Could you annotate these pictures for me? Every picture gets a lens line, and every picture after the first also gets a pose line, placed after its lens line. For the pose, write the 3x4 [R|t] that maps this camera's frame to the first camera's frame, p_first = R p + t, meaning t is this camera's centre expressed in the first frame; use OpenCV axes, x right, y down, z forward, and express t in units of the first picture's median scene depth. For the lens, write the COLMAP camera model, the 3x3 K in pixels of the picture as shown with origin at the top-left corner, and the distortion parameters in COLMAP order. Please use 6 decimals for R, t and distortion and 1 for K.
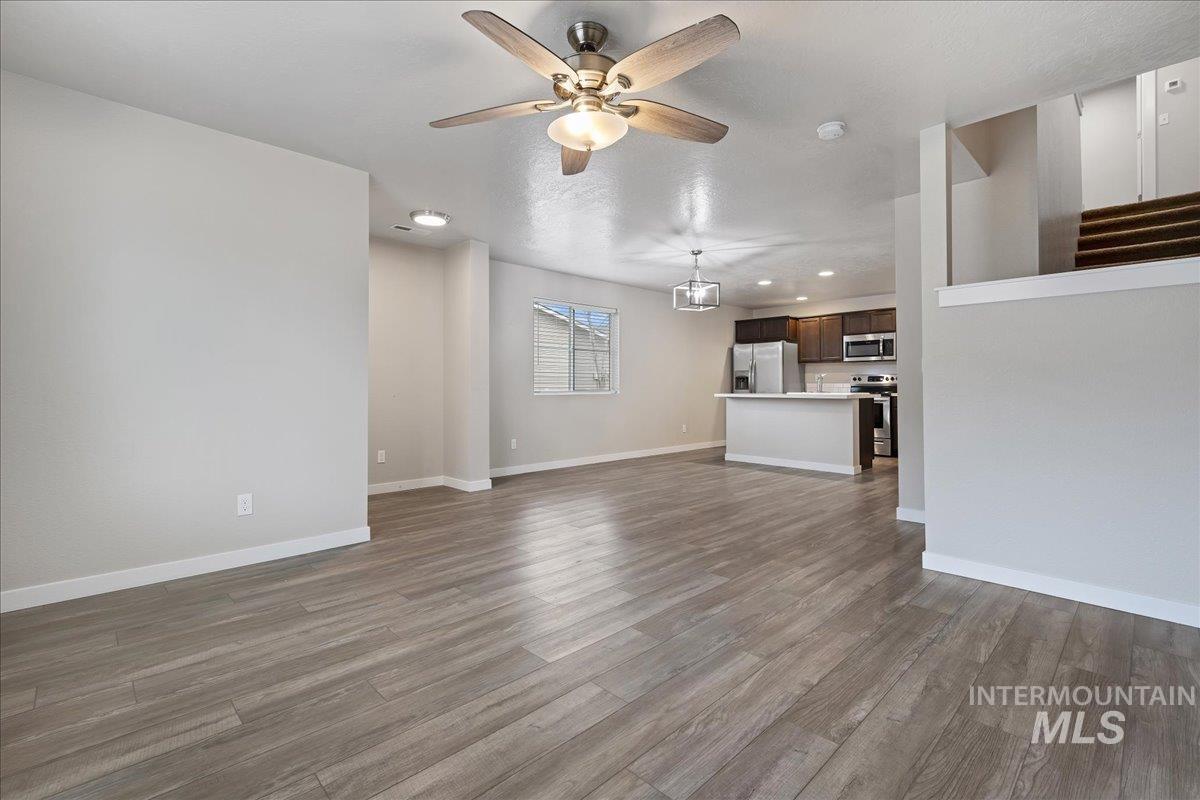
lens RADIAL K [[531.9, 0, 599.7], [0, 531.9, 383.6], [0, 0, 1]] dist [0.009144, 0.000757]
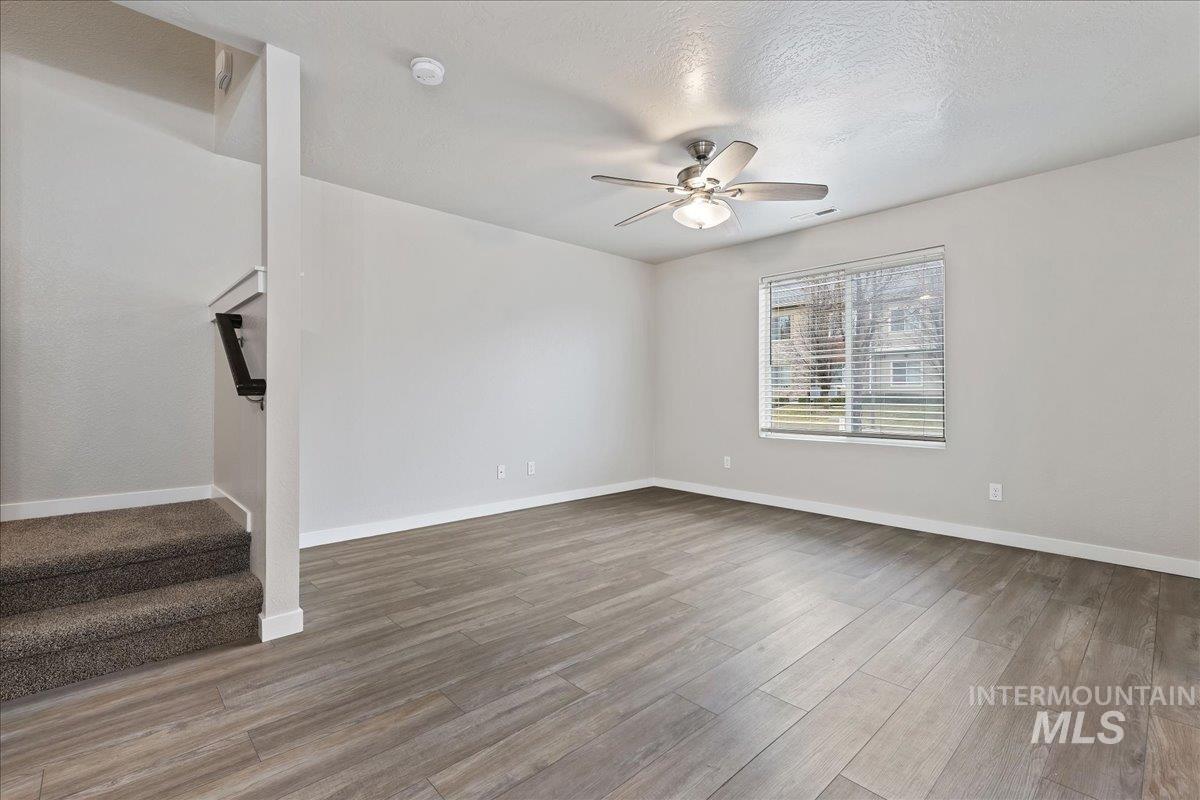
lens RADIAL K [[531.9, 0, 600.0], [0, 531.9, 391.2], [0, 0, 1]] dist [0.009144, 0.000757]
pose [[-0.999810, 0.001087, 0.019470, 0.091182], [0.000899, 0.999953, -0.009676, 0.004157], [-0.019480, -0.009656, -0.999764, 0.996483]]
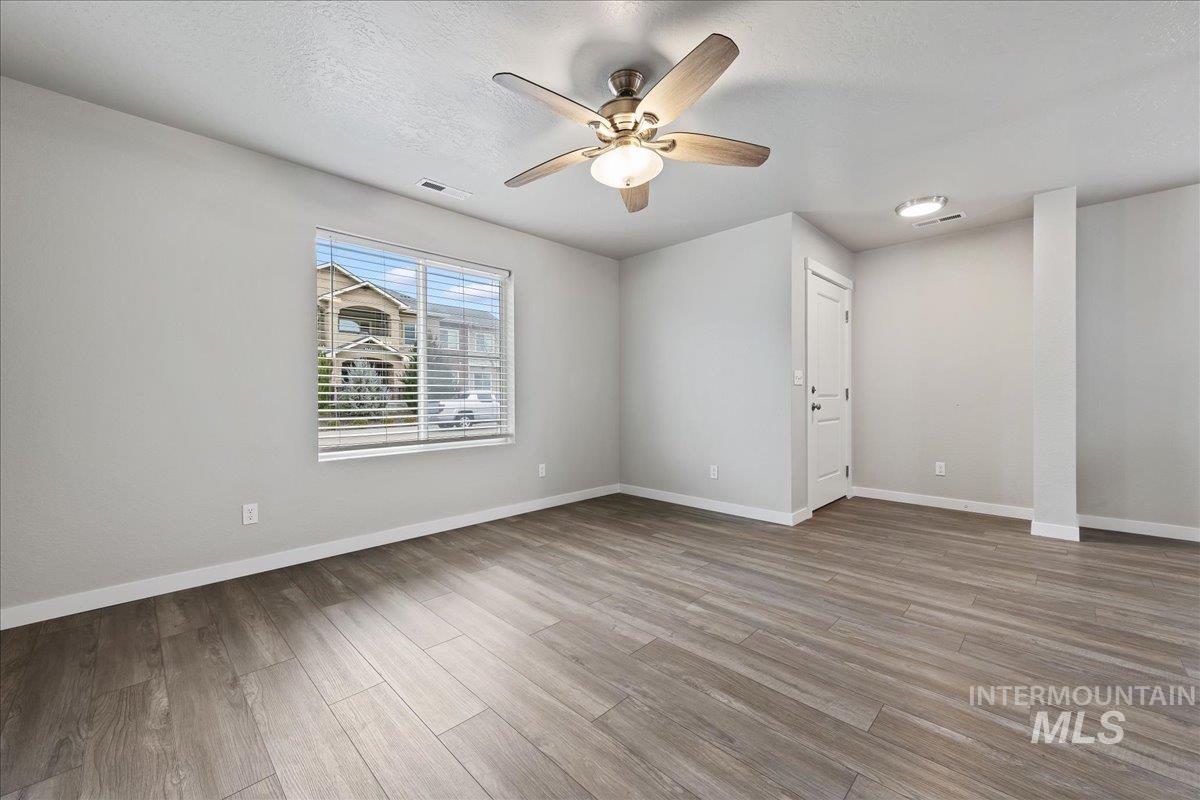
lens RADIAL K [[466.6, 0, 597.8], [0, 466.6, 400.8], [0, 0, 1]] dist [0.002717, -0.000281]
pose [[0.017900, 0.011659, -0.999772, 0.394056], [0.011537, 0.999863, 0.011866, 0.000895], [0.999773, -0.011747, 0.017763, 0.375054]]
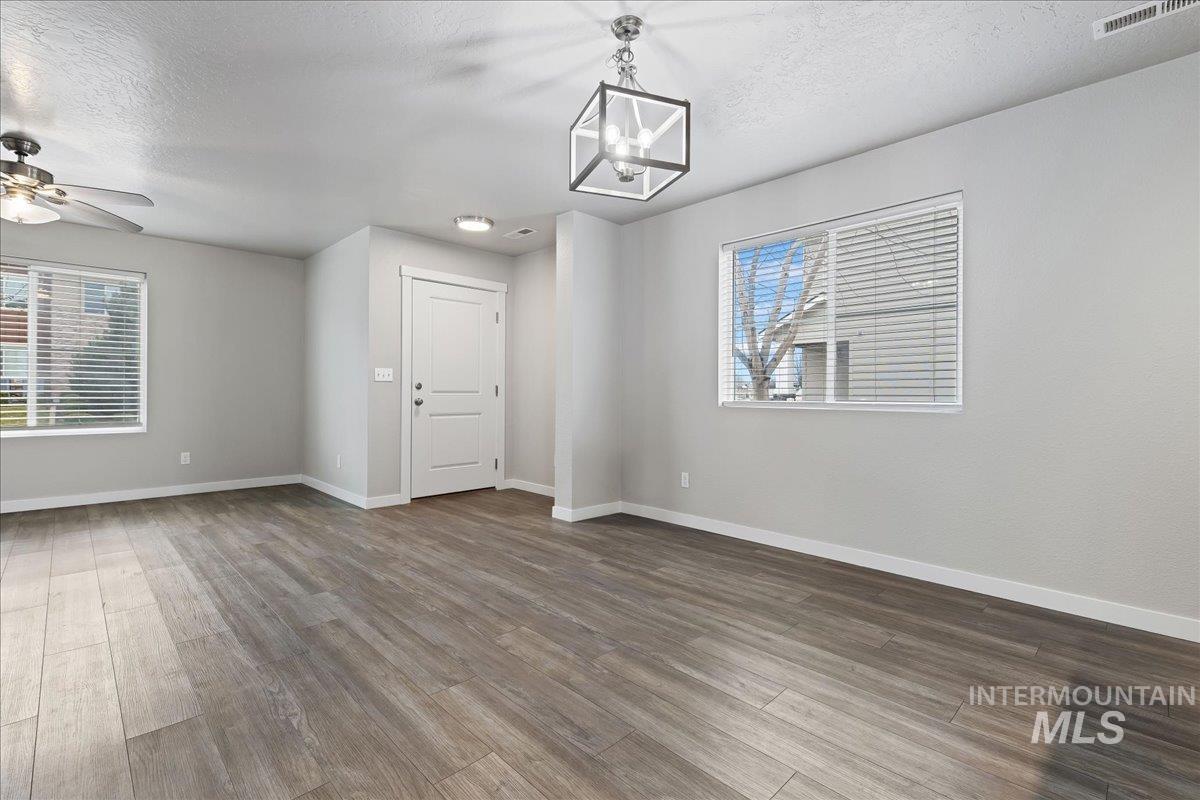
lens RADIAL K [[531.9, 0, 603.1], [0, 531.9, 395.4], [0, 0, 1]] dist [0.009144, 0.000757]
pose [[0.021019, 0.003794, -0.999772, 0.586848], [-0.001801, 0.999991, 0.003757, 0.007582], [0.999777, 0.001722, 0.021026, 1.036983]]
